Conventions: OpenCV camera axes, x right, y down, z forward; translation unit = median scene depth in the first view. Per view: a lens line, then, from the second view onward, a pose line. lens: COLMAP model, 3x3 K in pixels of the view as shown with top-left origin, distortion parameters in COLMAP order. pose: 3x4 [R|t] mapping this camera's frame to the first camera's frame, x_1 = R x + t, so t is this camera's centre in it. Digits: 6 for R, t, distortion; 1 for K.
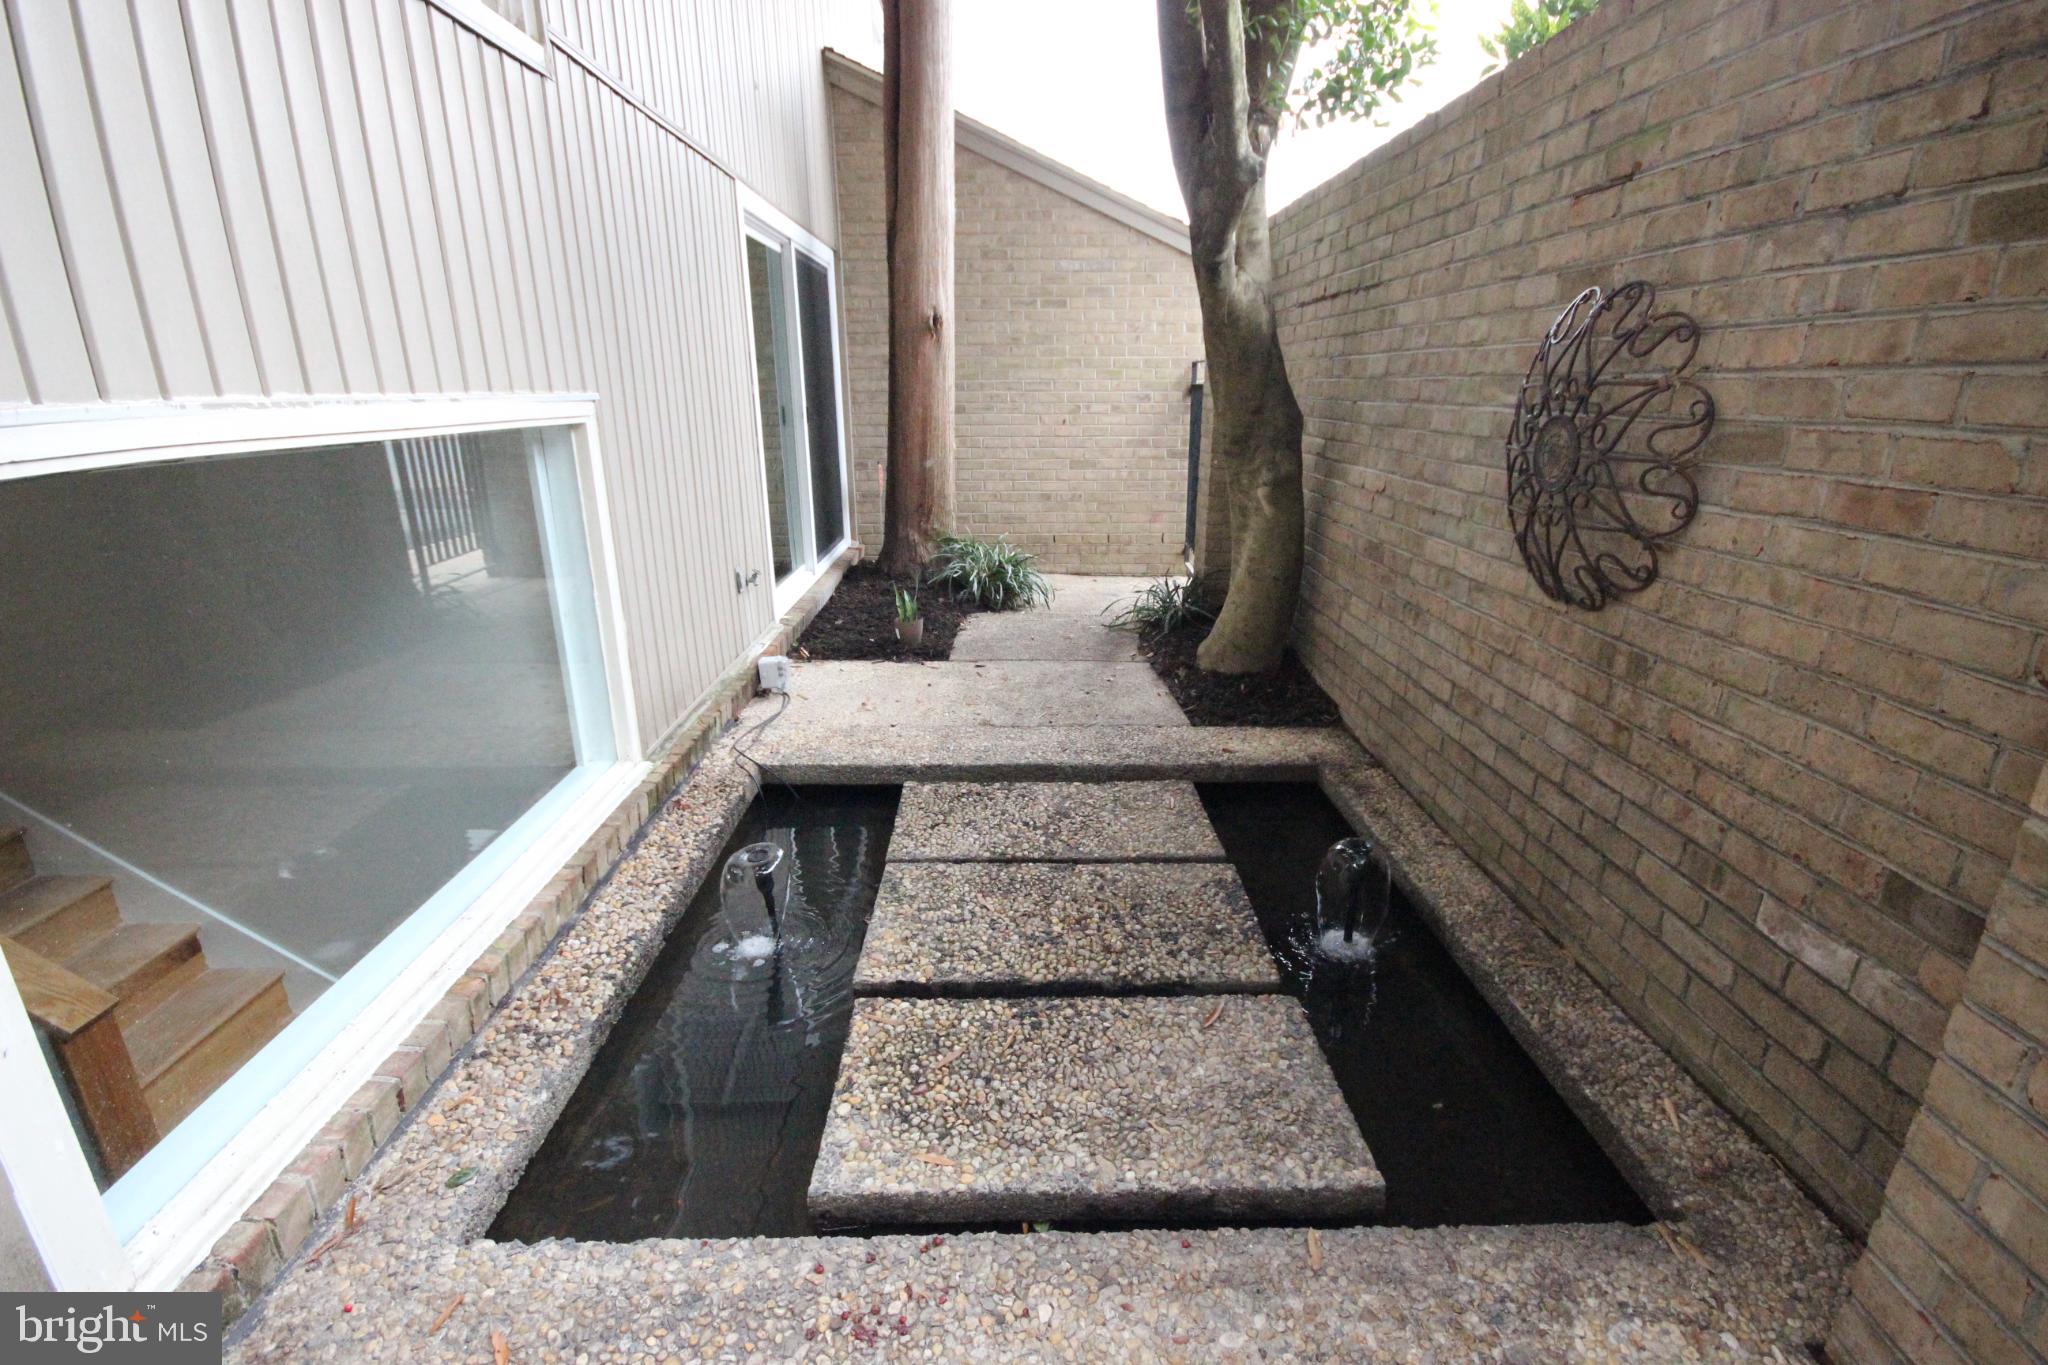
lens RADIAL K [[948.5, 0, 1034.8], [0, 948.5, 700.1], [0, 0, 1]] dist [0.004666, -0.000826]
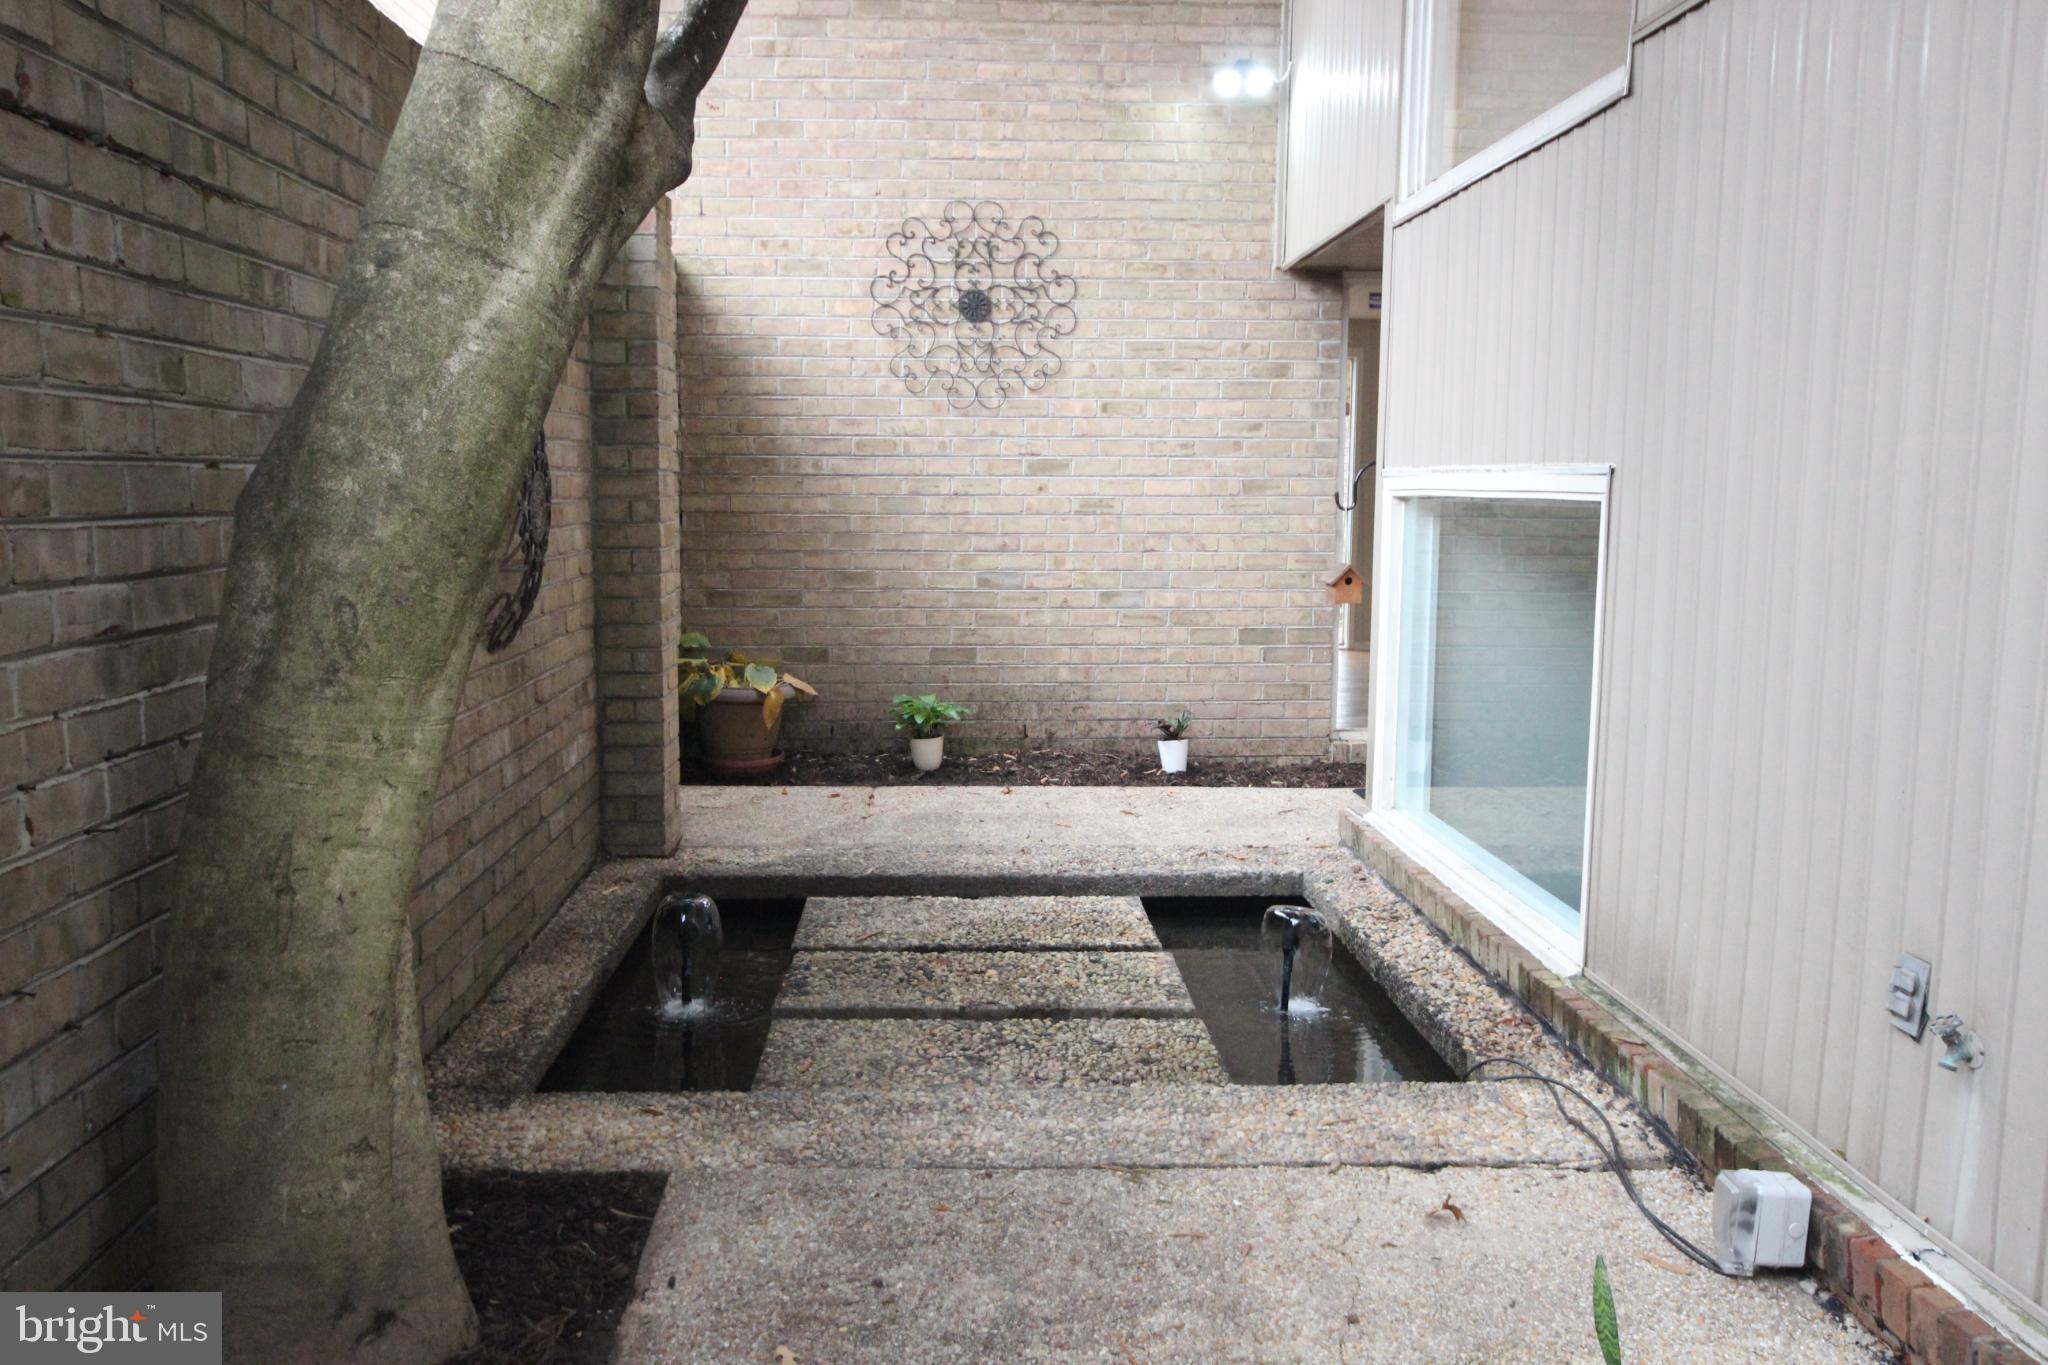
lens RADIAL K [[1775.4, 0, 1018.9], [0, 1775.4, 701.6], [0, 0, 1]] dist [0.014706, 0.026488]
pose [[-0.999831, -0.009795, -0.015561, 0.027562], [-0.015543, 0.902402, 0.430615, -0.850403], [0.009824, 0.430784, -0.902402, 2.651066]]
